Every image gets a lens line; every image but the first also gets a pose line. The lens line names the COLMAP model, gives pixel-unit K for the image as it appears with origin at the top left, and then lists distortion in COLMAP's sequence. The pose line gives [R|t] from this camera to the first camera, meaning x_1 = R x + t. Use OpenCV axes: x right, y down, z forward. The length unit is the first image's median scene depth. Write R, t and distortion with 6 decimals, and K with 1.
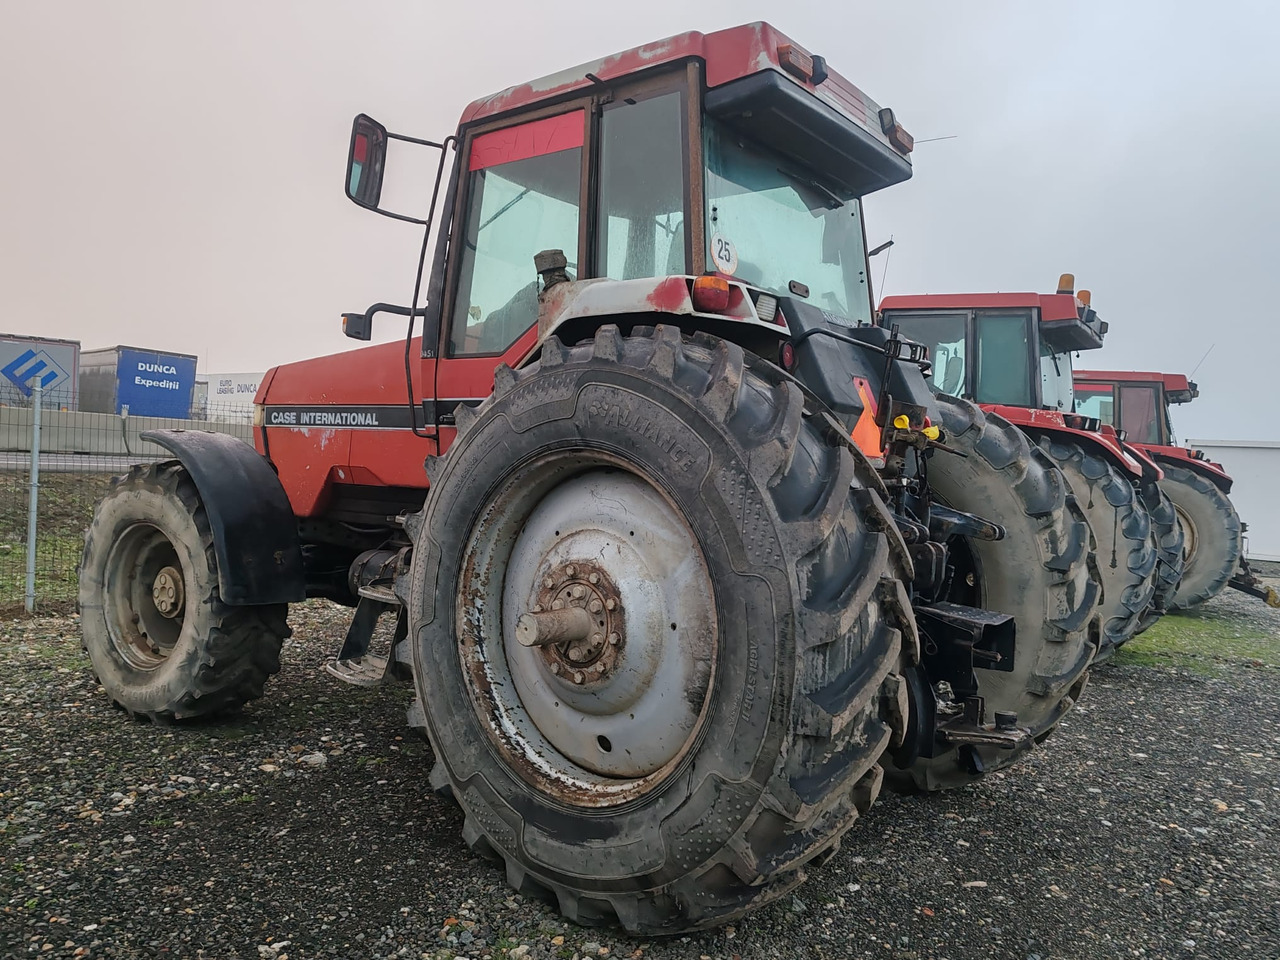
lens RADIAL K [[998.2, 0, 637.6], [0, 998.2, 488.2], [0, 0, 1]] dist [0.038395, -0.021798]
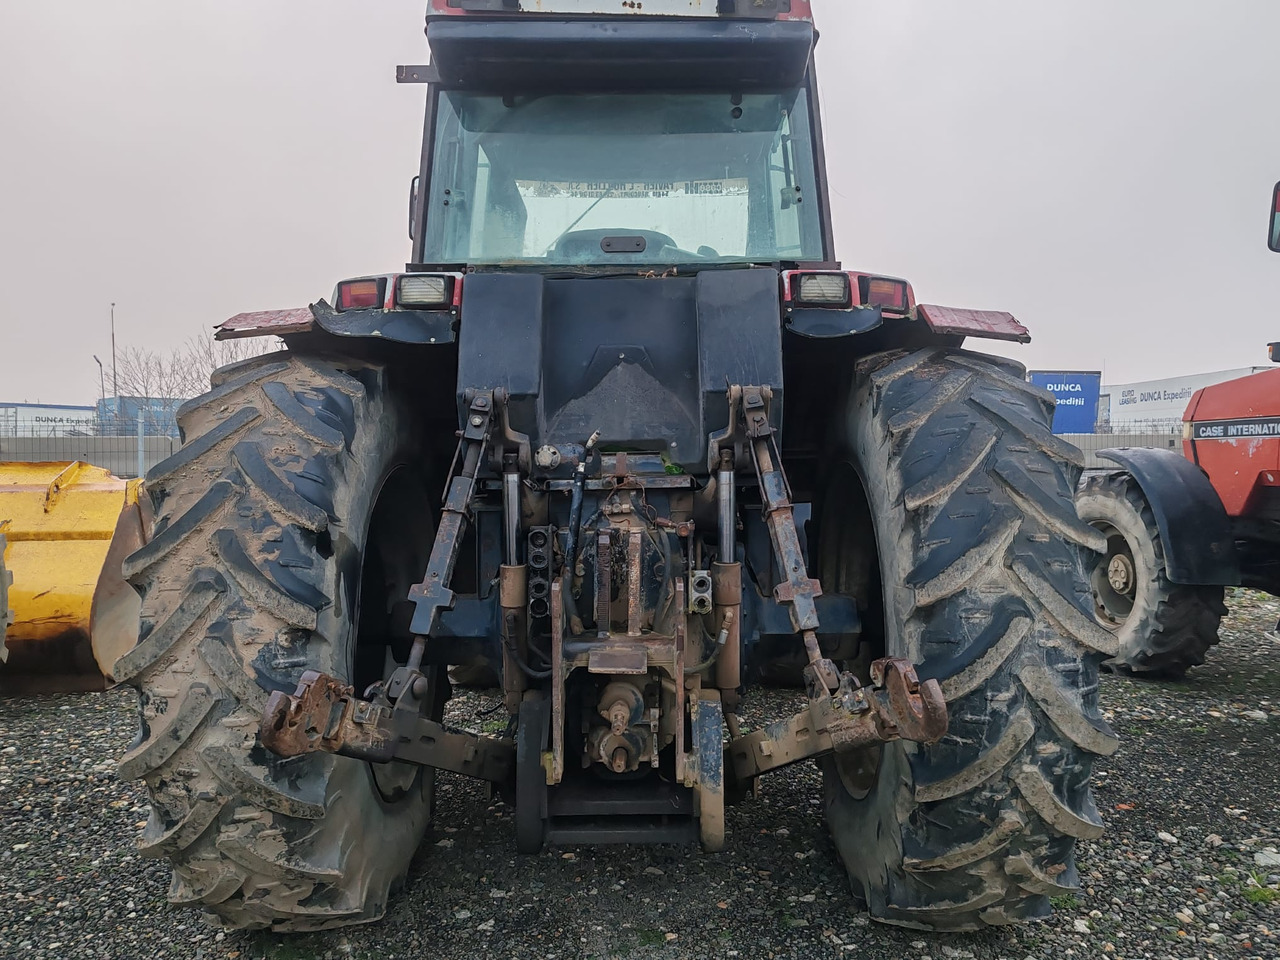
lens RADIAL K [[998.2, 0, 638.6], [0, 998.2, 481.9], [0, 0, 1]] dist [0.038395, -0.021798]
pose [[0.666415, -0.033054, -0.744848, 0.090589], [0.019484, 0.999448, -0.026919, 0.008585], [0.745327, 0.003427, 0.666691, -0.337892]]
